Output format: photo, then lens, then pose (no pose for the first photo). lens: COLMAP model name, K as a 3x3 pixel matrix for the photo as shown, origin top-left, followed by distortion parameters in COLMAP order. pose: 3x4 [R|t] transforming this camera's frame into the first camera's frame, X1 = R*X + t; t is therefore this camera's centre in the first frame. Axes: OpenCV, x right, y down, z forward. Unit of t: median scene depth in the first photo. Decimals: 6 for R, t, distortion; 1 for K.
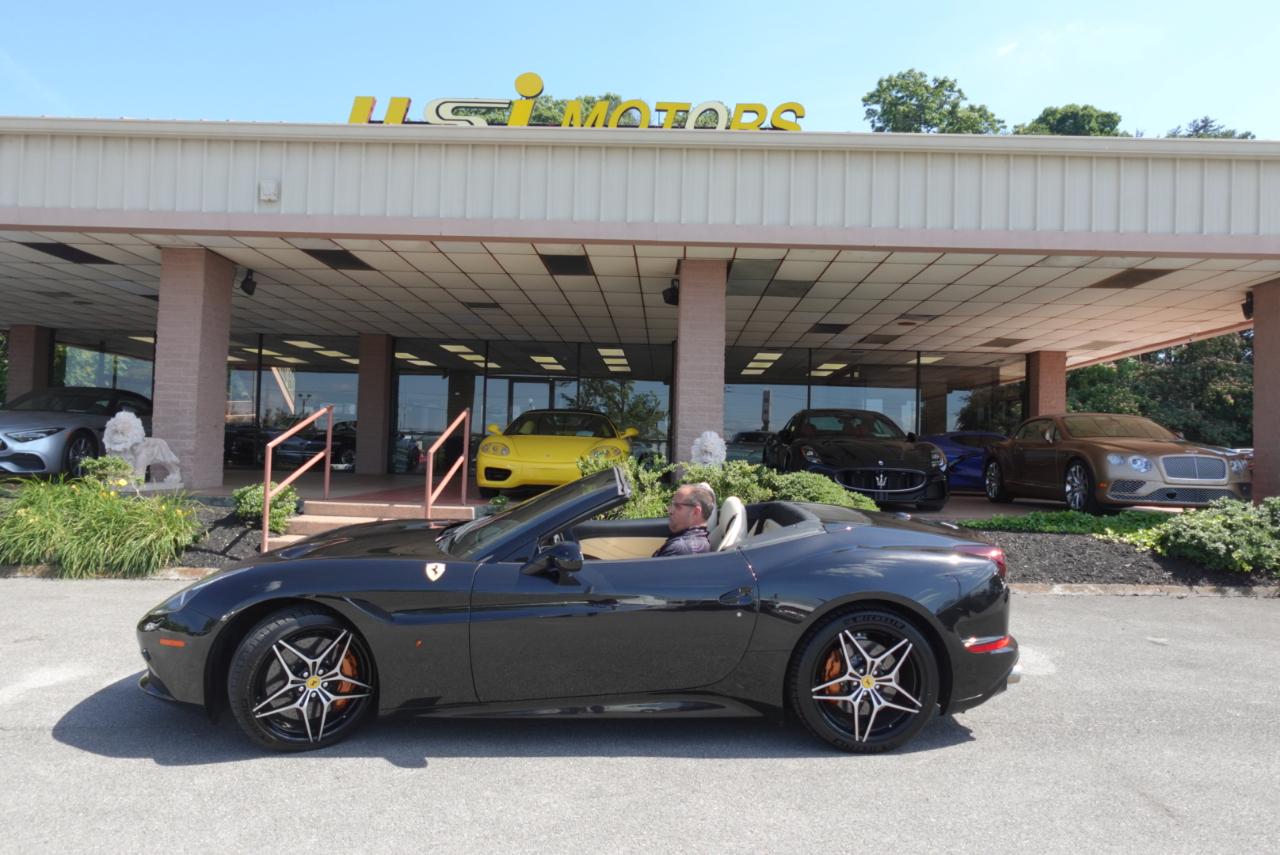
lens RADIAL K [[899.7, 0, 640.4], [0, 899.7, 432.1], [0, 0, 1]] dist [-0.009538, 0.010230]
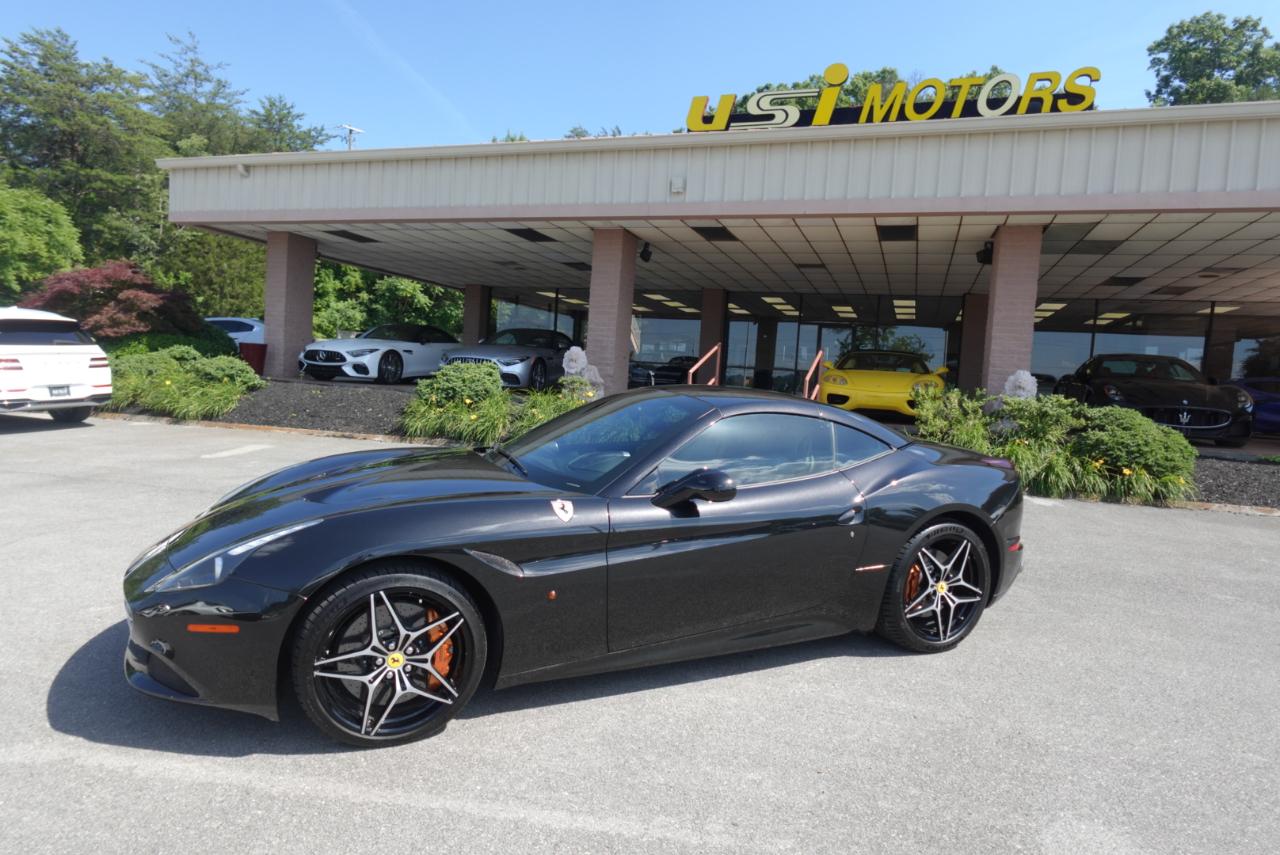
lens RADIAL K [[751.6, 0, 640.5], [0, 751.6, 428.5], [0, 0, 1]] dist [-0.002431, 0.001012]
pose [[0.948725, 0.049974, -0.312127, -0.080787], [-0.025122, 0.996221, 0.083145, 0.005265], [0.315103, -0.071041, 0.946395, -0.109506]]
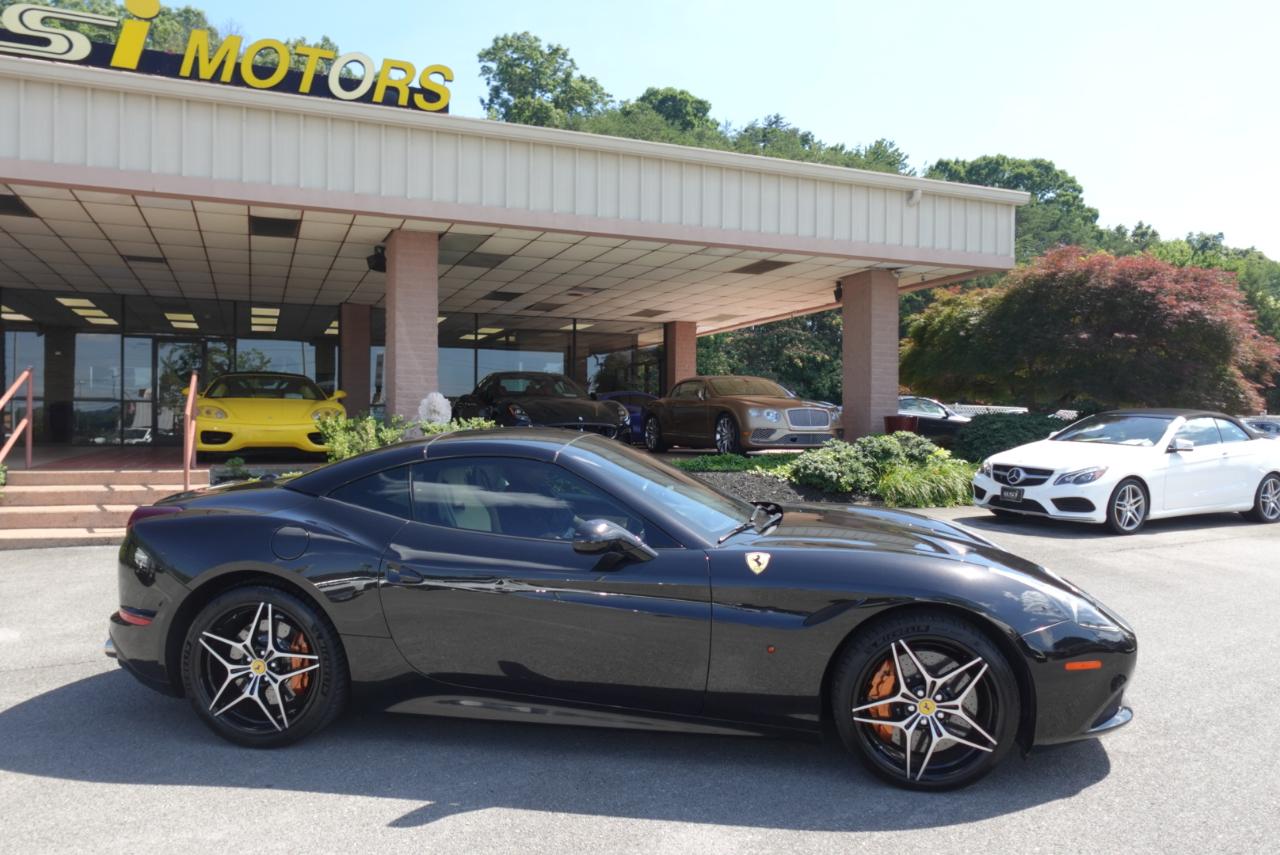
lens RADIAL K [[936.5, 0, 641.3], [0, 936.5, 428.5], [0, 0, 1]] dist [-0.007695, 0.009567]
pose [[0.911502, -0.023500, 0.410624, -0.142446], [0.008920, 0.999261, 0.037388, 0.002130], [-0.411199, -0.030416, 0.911038, -0.118765]]
